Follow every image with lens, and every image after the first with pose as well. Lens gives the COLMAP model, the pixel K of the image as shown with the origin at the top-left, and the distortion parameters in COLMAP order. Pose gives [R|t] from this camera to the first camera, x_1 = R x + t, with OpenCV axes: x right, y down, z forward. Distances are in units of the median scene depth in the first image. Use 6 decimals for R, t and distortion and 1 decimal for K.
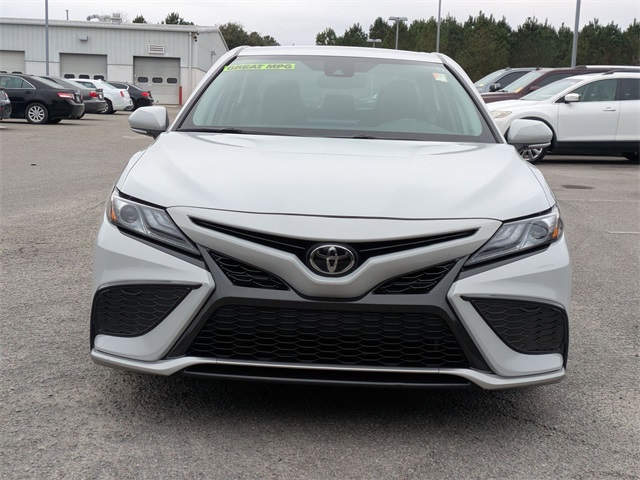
lens RADIAL K [[932.8, 0, 305.1], [0, 932.8, 240.9], [0, 0, 1]] dist [0.073698, -0.067383]
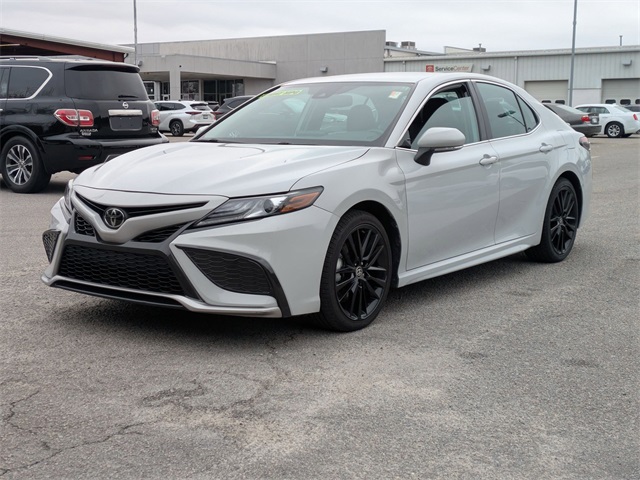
lens RADIAL K [[932.8, 0, 305.1], [0, 932.8, 240.9], [0, 0, 1]] dist [0.073698, -0.067383]
pose [[0.816142, 0.043812, -0.576188, 0.238820], [-0.060406, 0.998127, -0.009668, 0.010887], [0.574685, 0.042696, 0.817260, -0.018031]]
